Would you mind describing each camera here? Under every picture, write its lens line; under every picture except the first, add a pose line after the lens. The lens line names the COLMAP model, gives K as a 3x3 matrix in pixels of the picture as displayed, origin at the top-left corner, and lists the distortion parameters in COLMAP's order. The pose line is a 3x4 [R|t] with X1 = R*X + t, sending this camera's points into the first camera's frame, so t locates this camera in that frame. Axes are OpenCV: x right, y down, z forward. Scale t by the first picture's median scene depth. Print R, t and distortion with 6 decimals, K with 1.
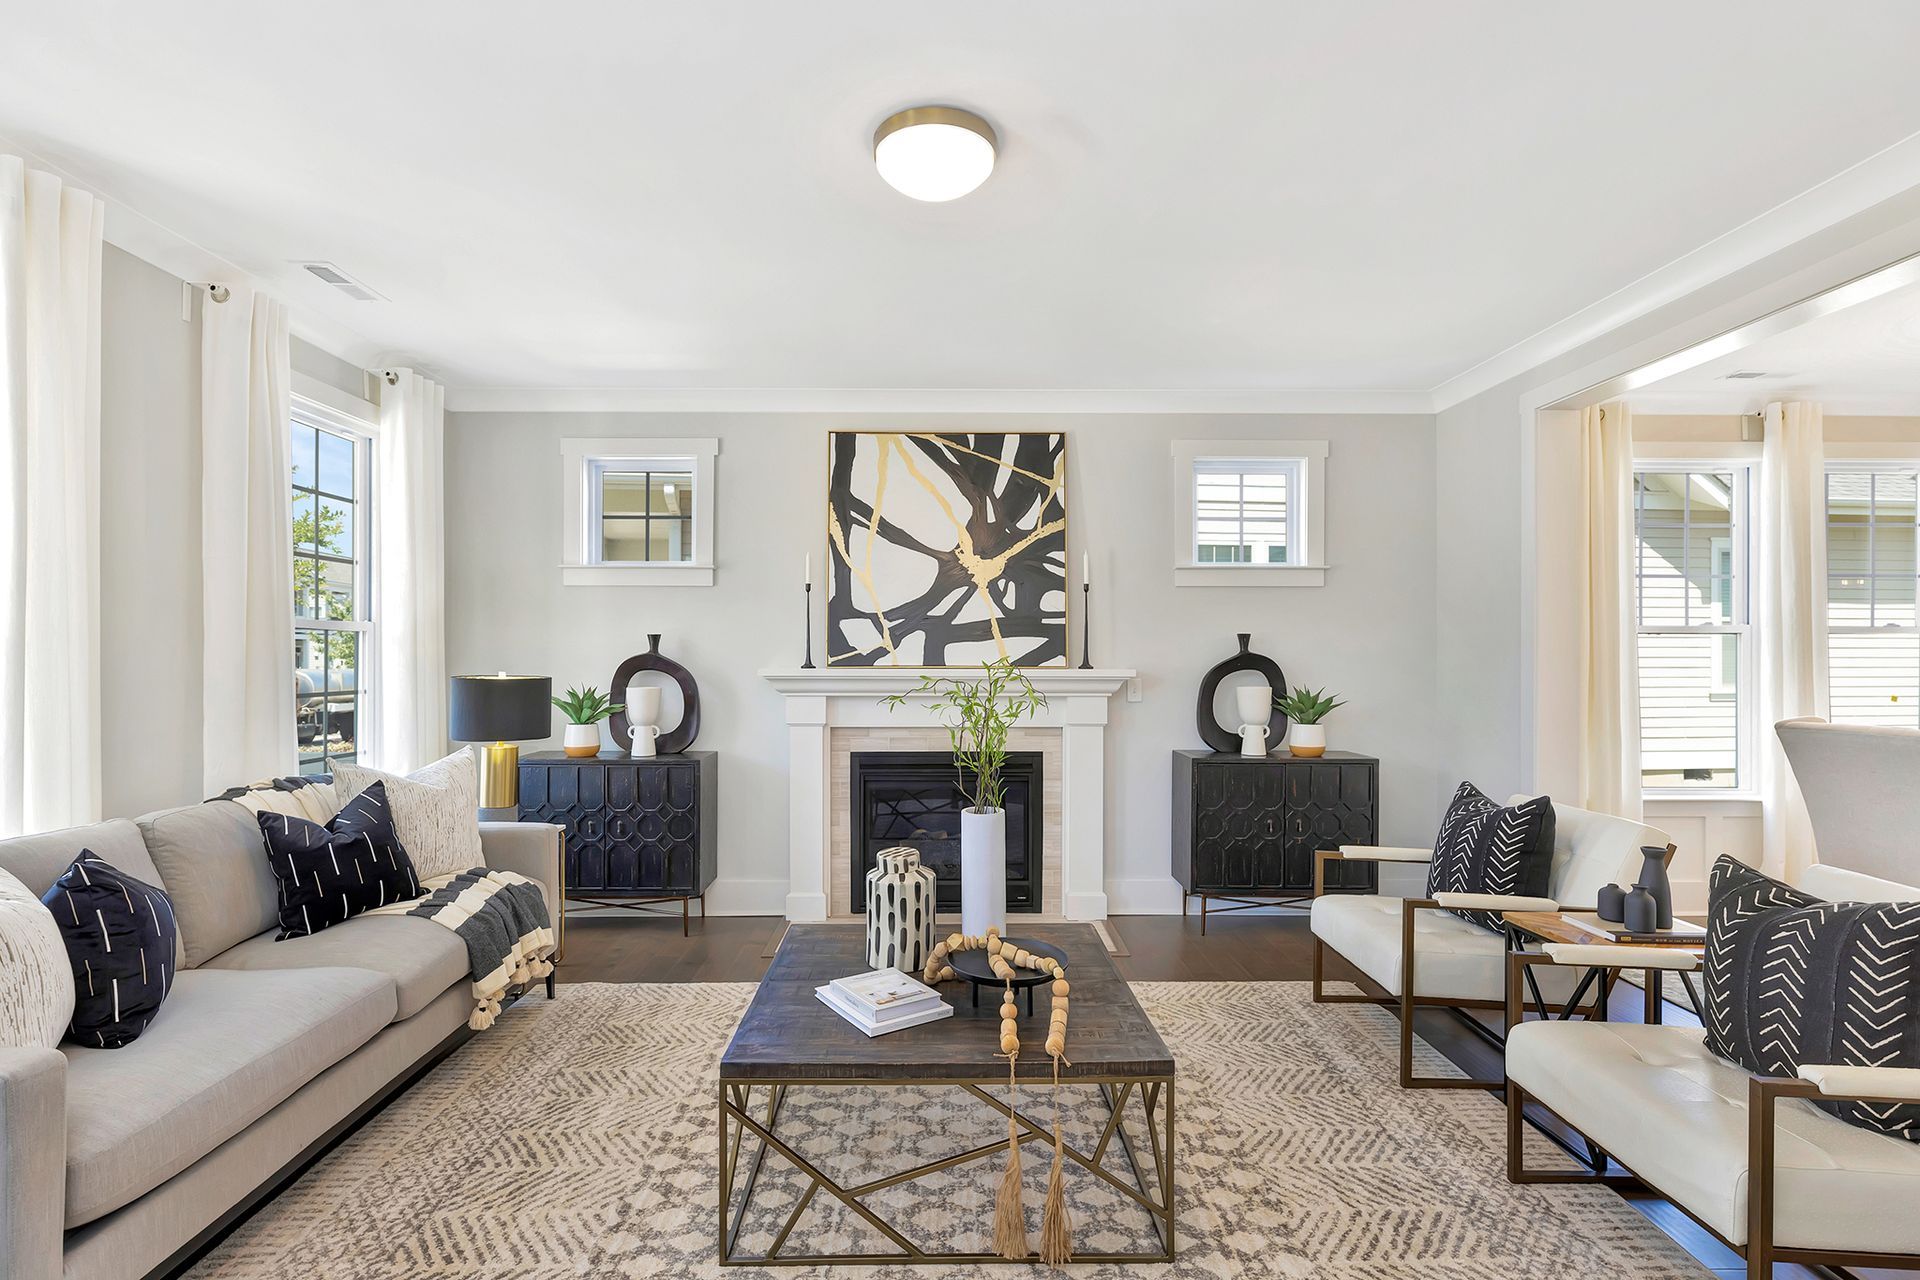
lens RADIAL K [[933.3, 0, 956.0], [0, 933.3, 660.4], [0, 0, 1]] dist [-0.000609, -0.000157]
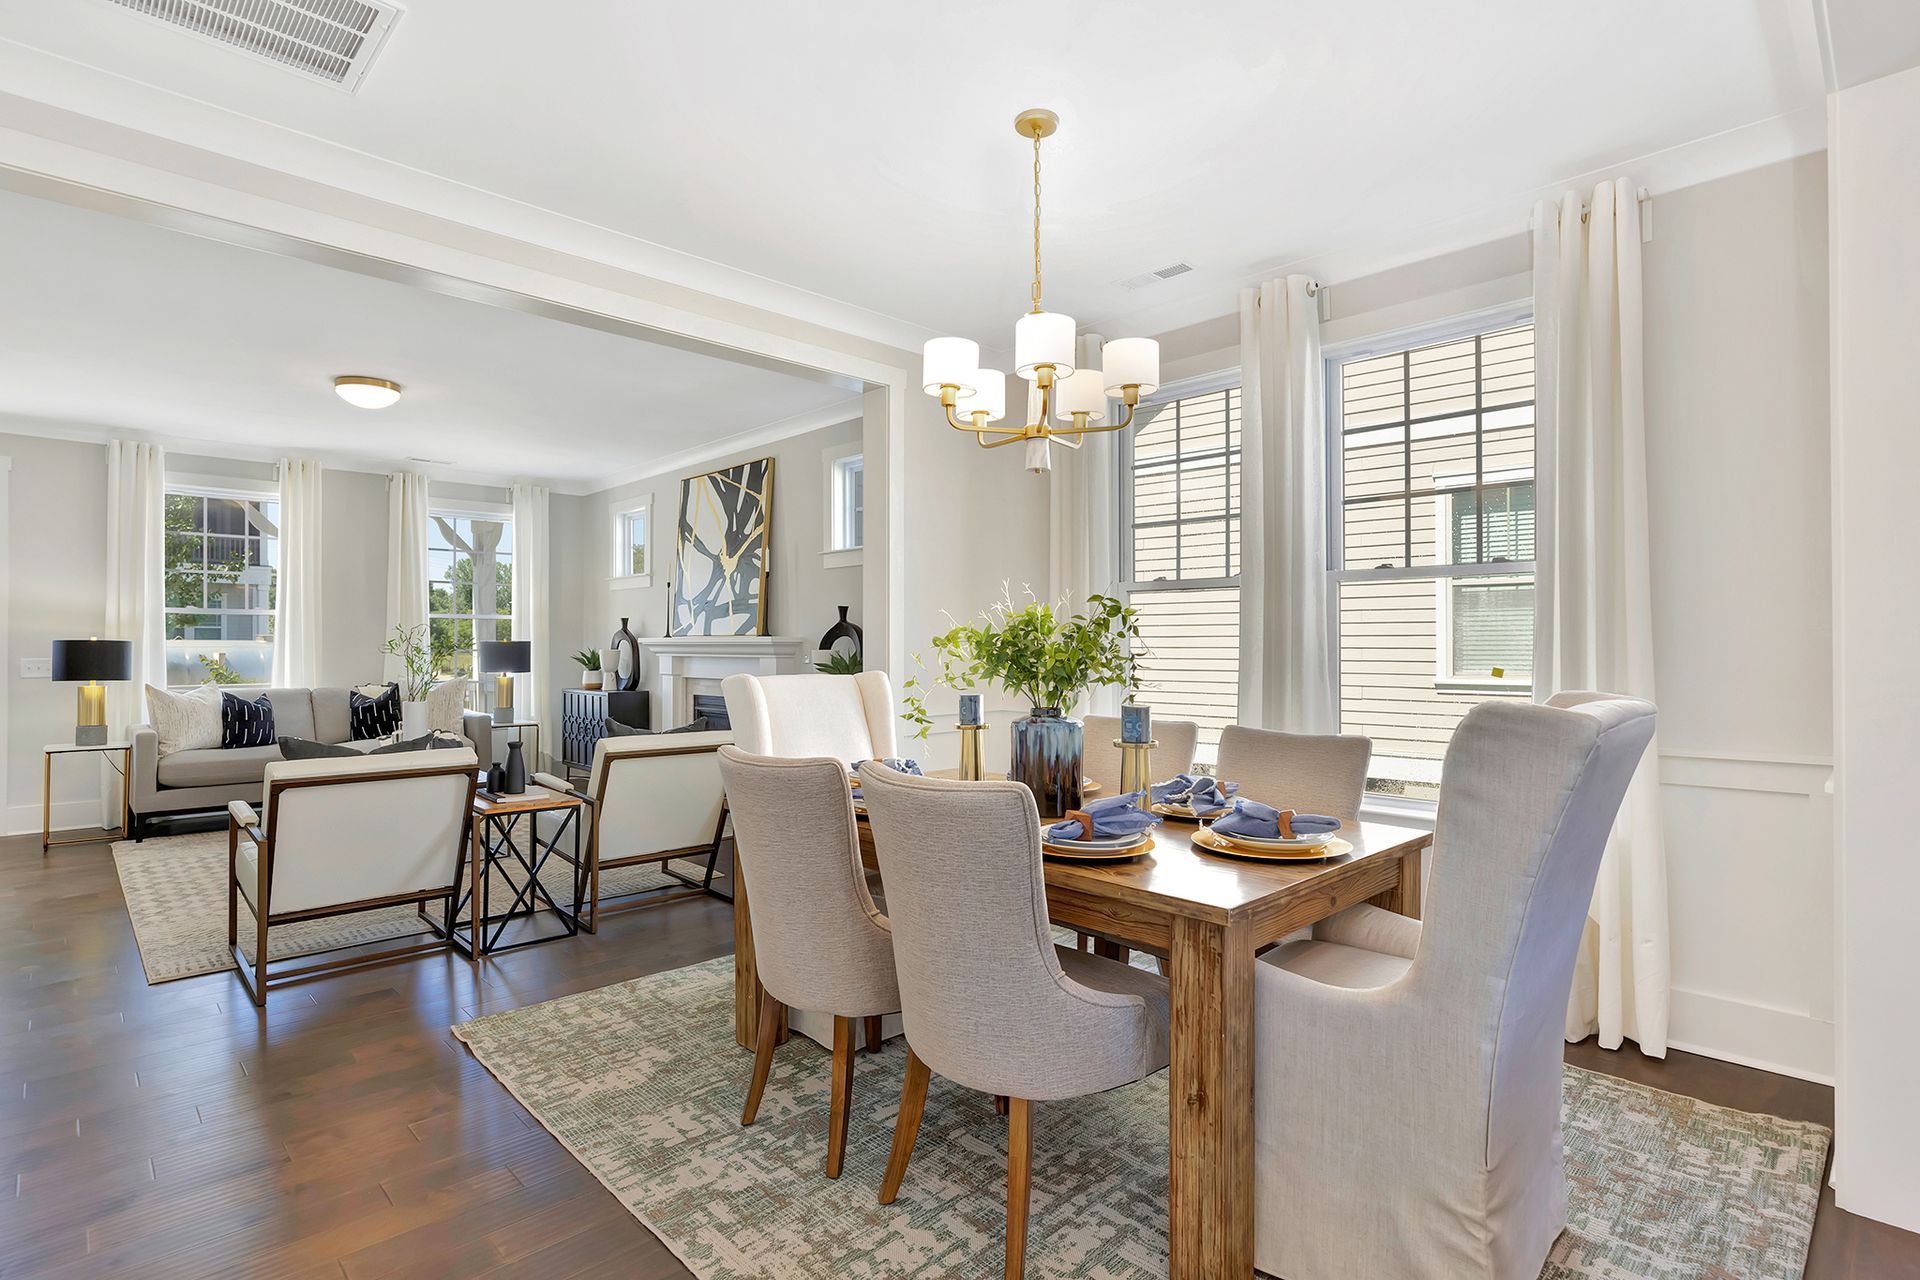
lens RADIAL K [[934.3, 0, 956.6], [0, 934.3, 637.6], [0, 0, 1]] dist [0.000635, 0.000169]
pose [[0.687226, -0.007129, -0.726408, 1.263924], [0.009786, 0.999952, -0.000555, 0.013342], [0.726377, -0.006727, 0.687263, 0.290585]]
